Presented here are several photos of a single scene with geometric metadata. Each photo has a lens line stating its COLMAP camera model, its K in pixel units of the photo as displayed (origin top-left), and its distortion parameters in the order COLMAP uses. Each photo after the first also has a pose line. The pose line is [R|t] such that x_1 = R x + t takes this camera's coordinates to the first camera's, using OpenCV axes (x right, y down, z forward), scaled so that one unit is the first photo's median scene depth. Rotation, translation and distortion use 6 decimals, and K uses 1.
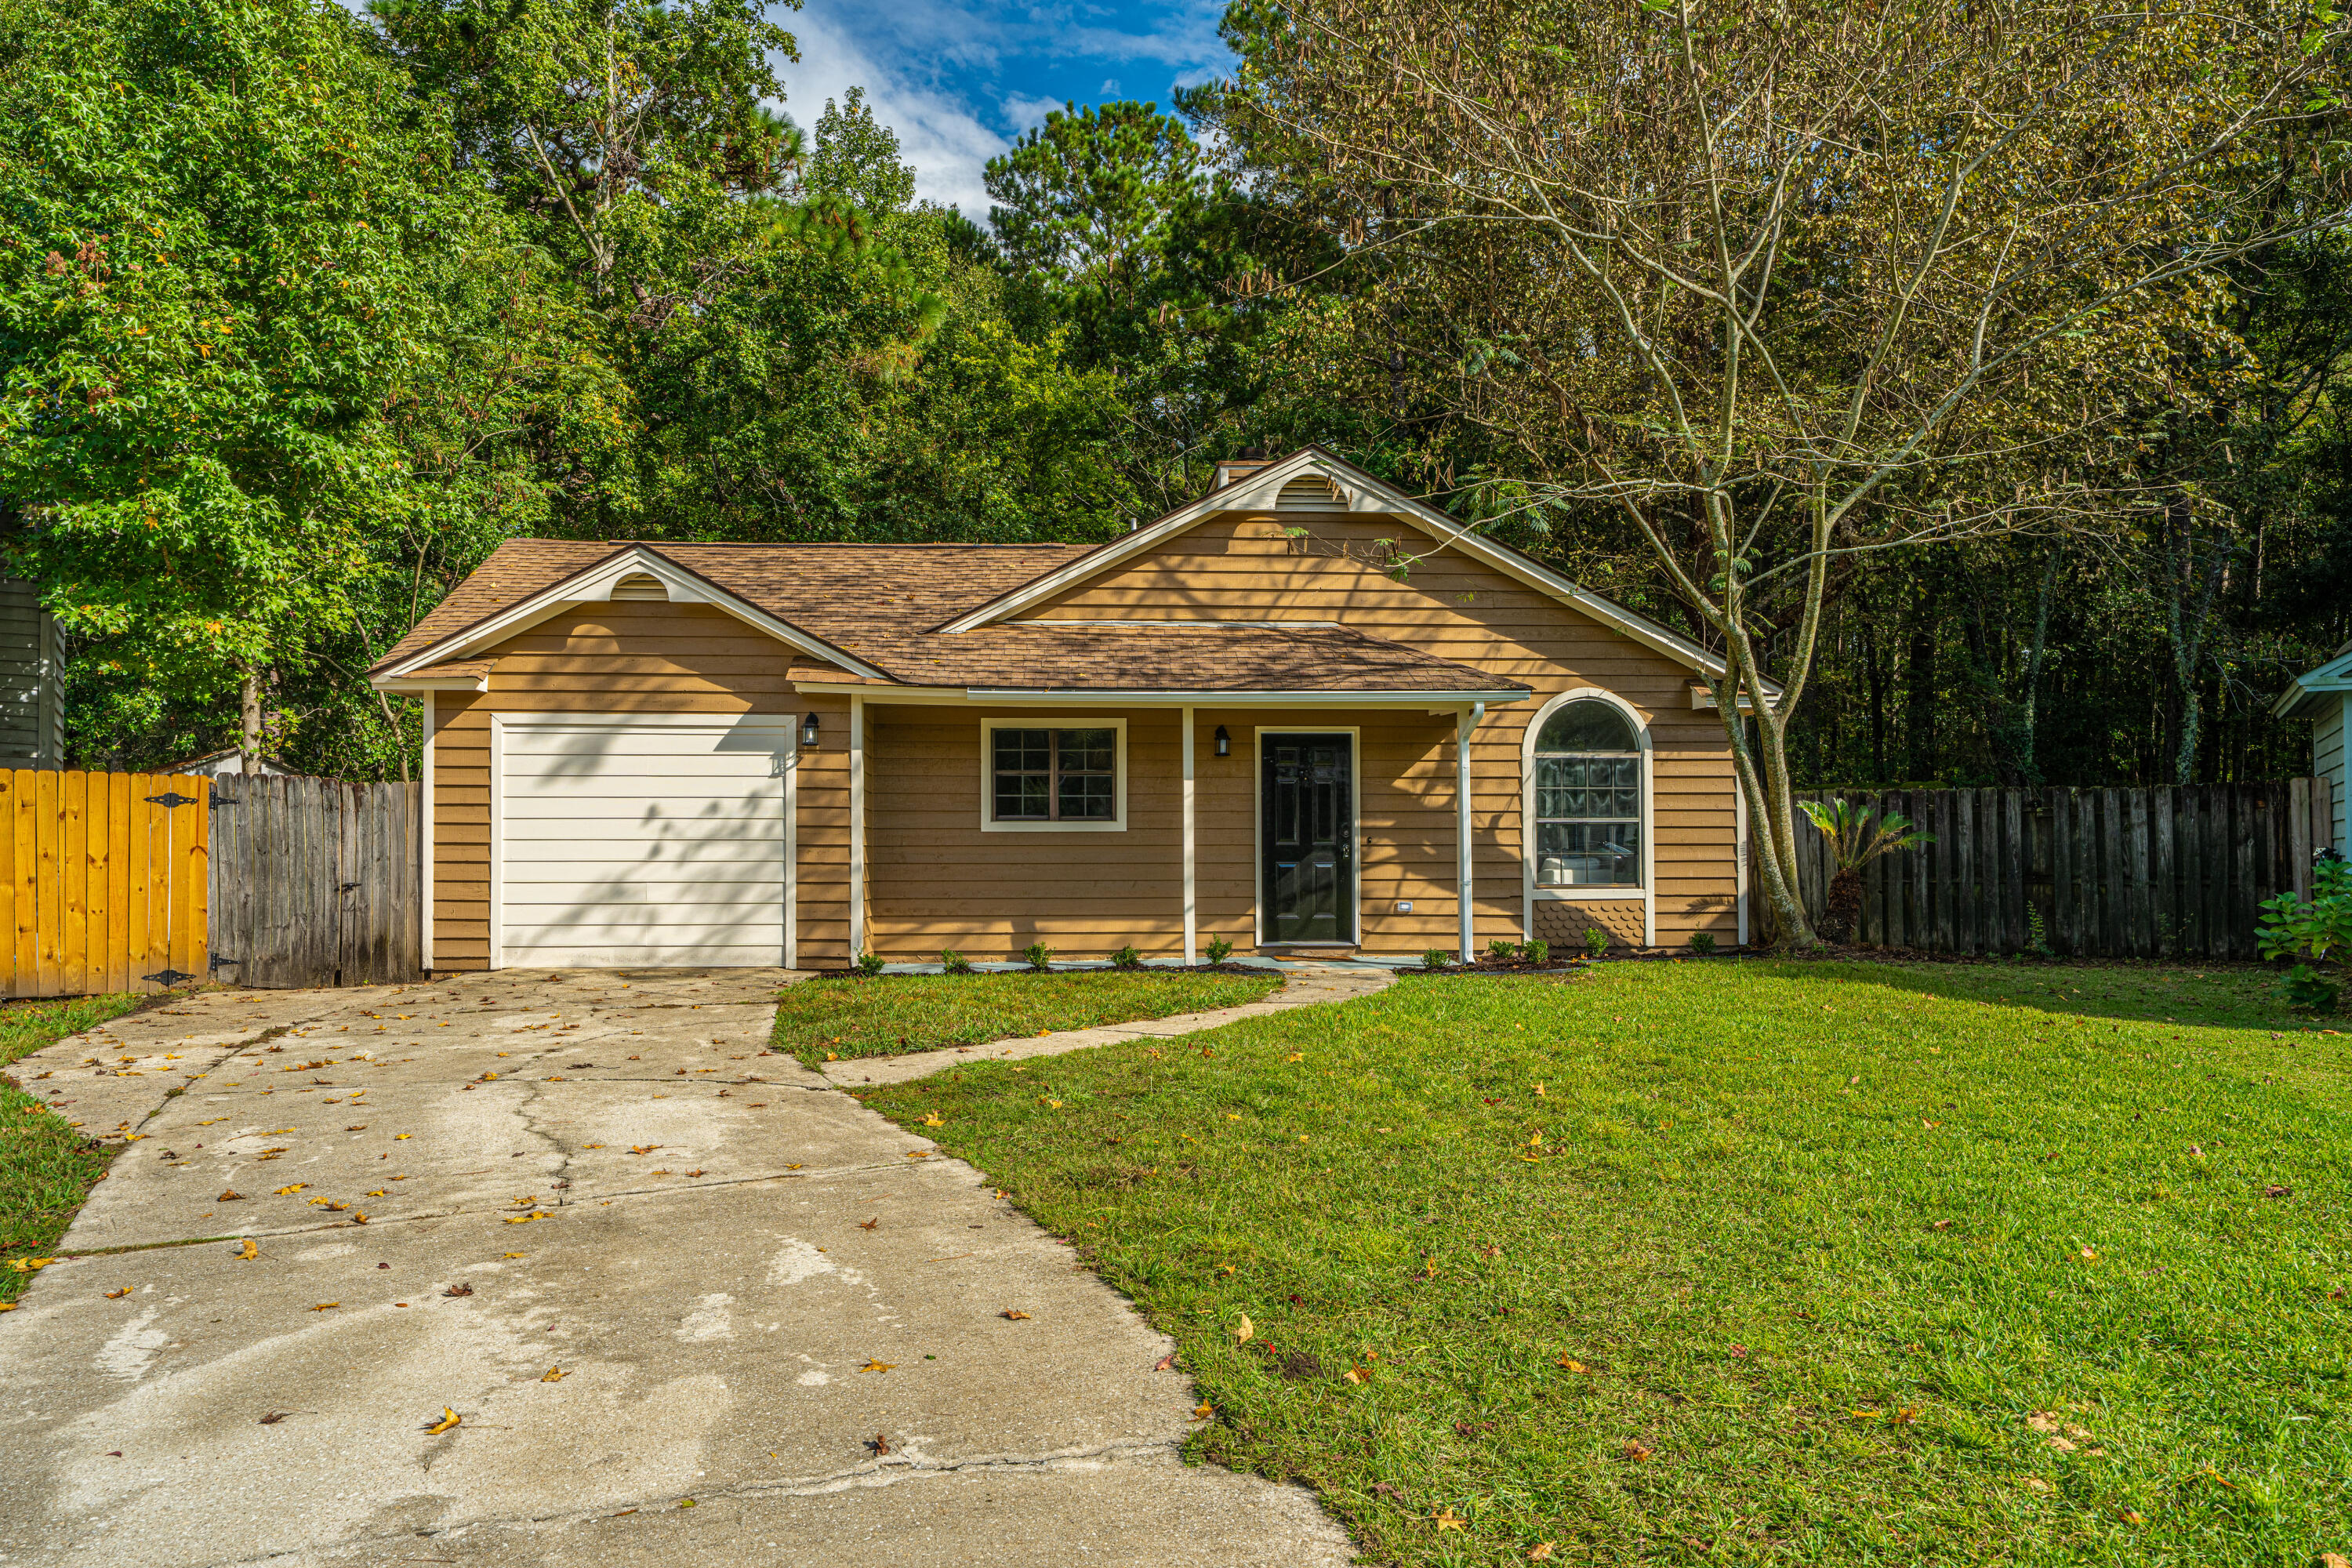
lens RADIAL K [[1318.3, 0, 1176.6], [0, 1318.3, 796.1], [0, 0, 1]] dist [-0.002980, -0.005663]
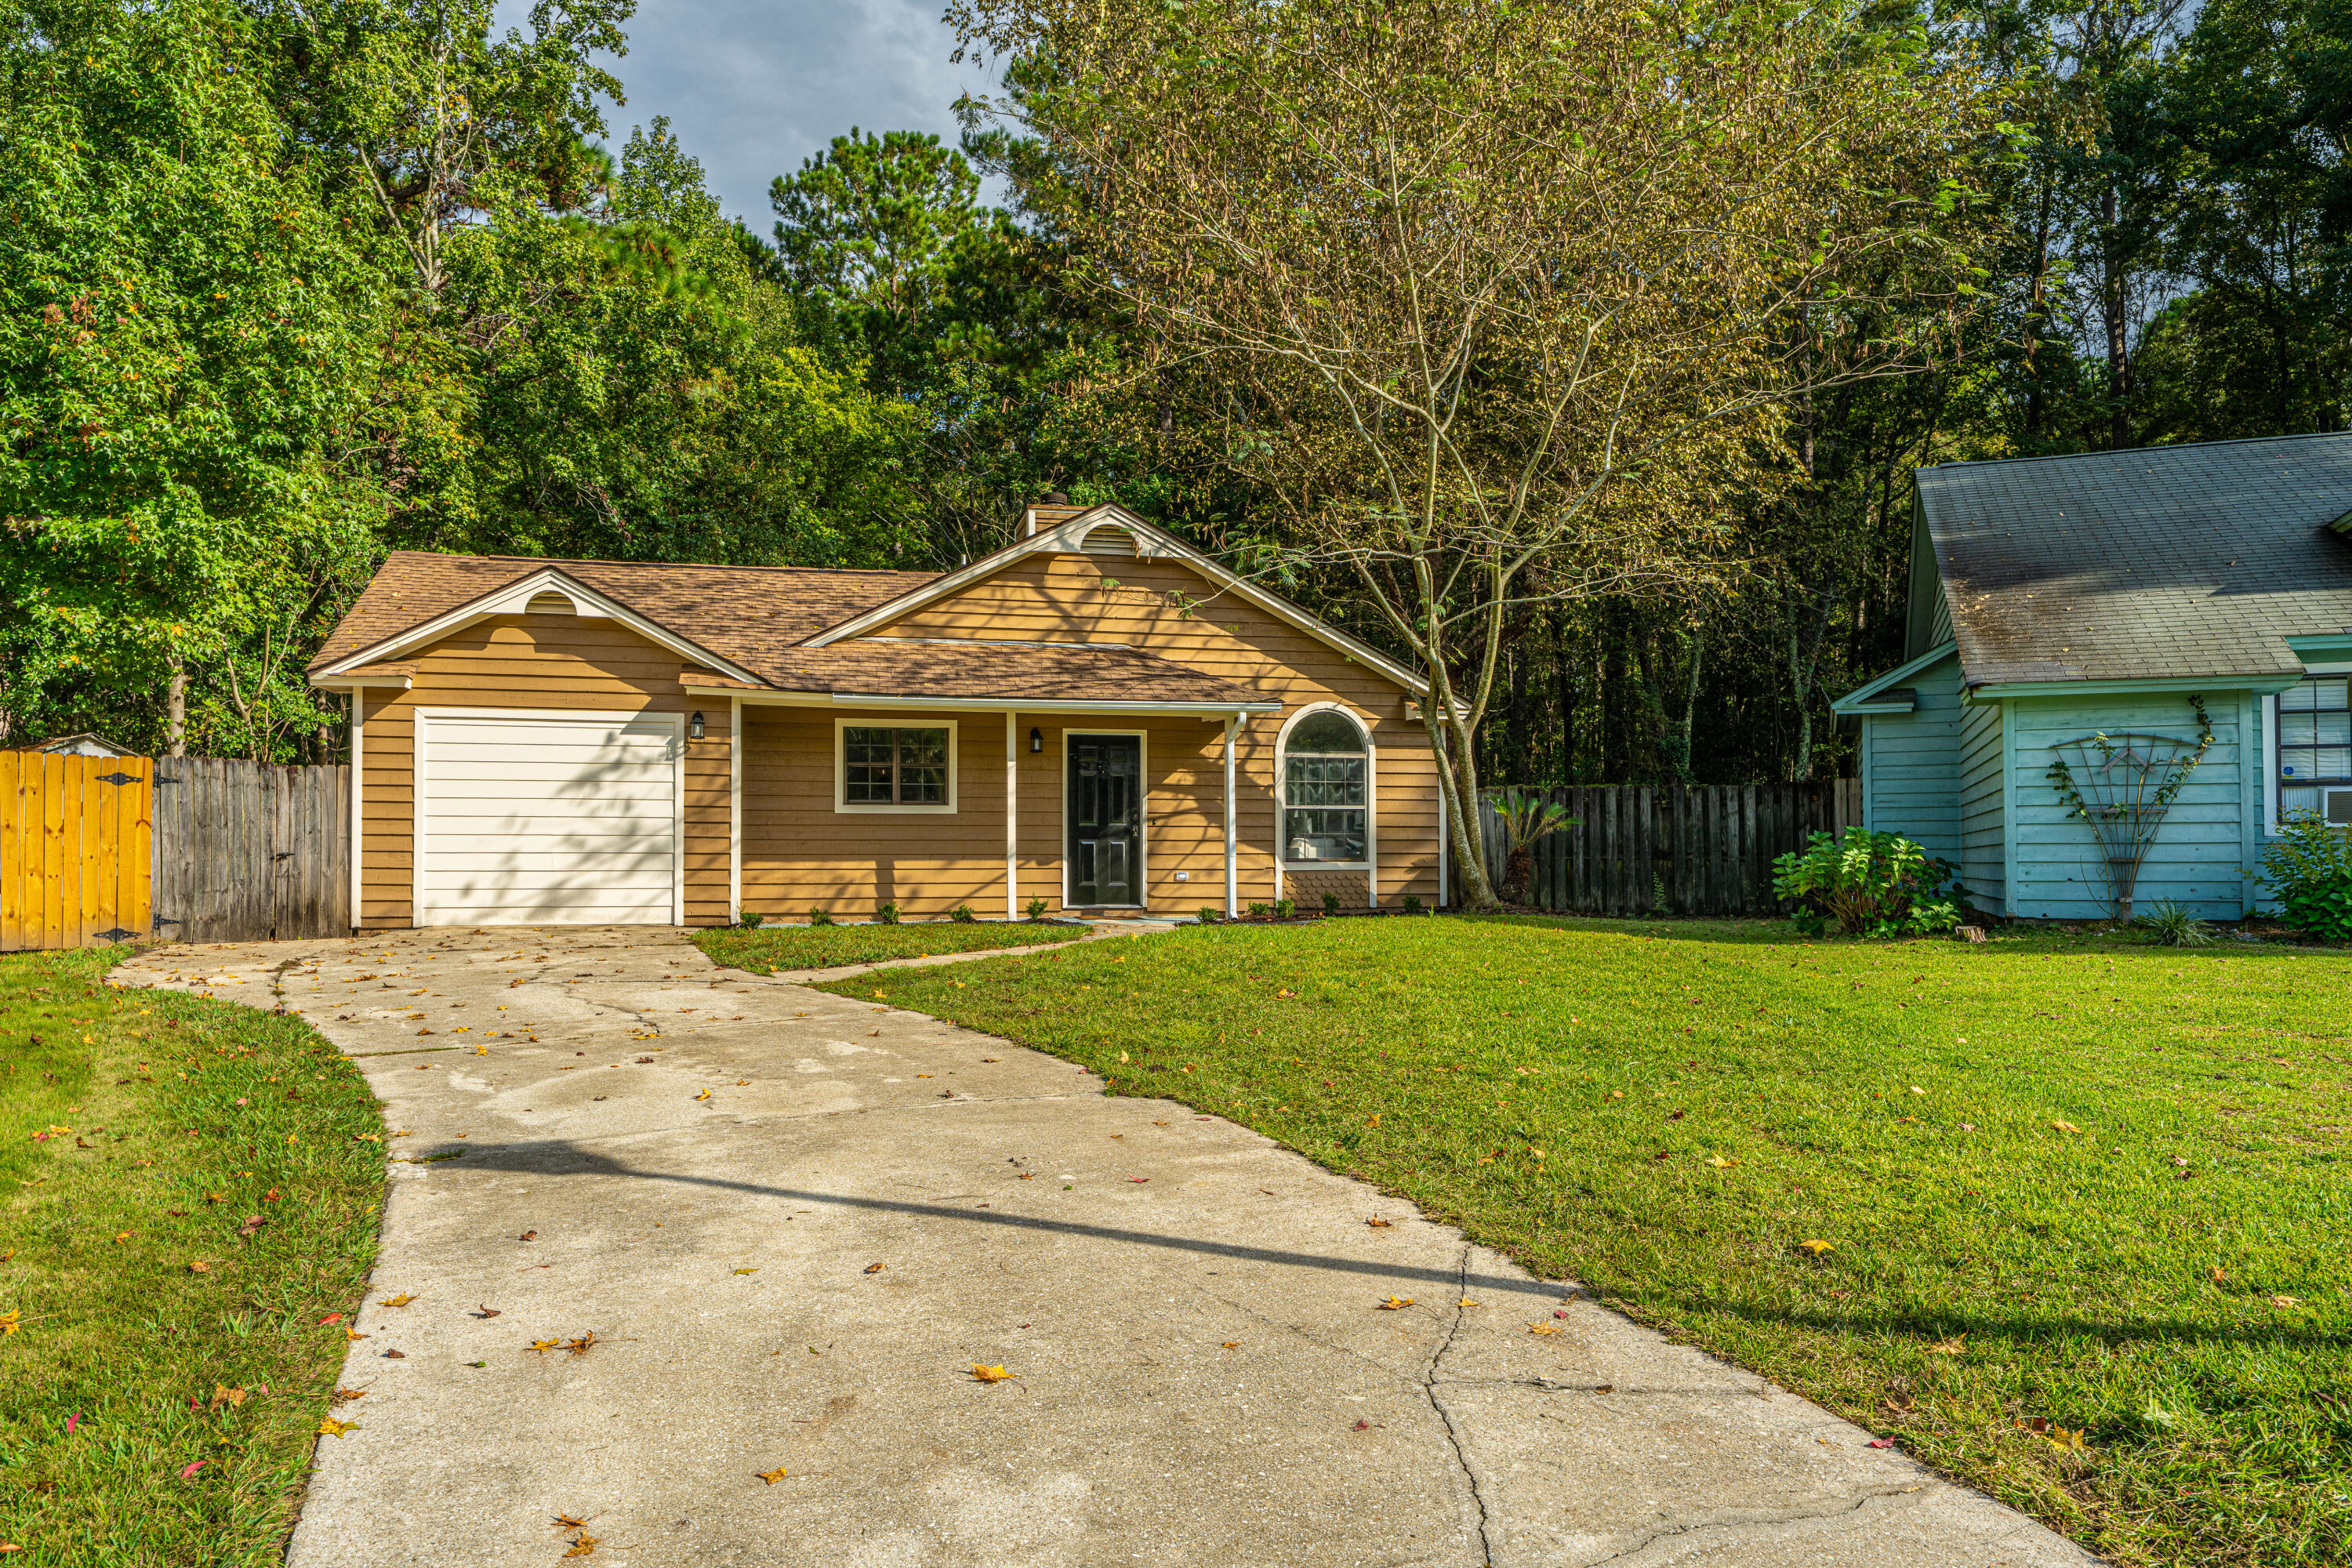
lens RADIAL K [[1318.3, 0, 1178.5], [0, 1318.3, 782.9], [0, 0, 1]] dist [-0.002980, -0.005663]
pose [[0.983303, 0.007042, 0.181842, -0.059135], [-0.004368, 0.999876, -0.015101, 0.016030], [-0.181926, 0.014054, 0.983212, -0.227830]]
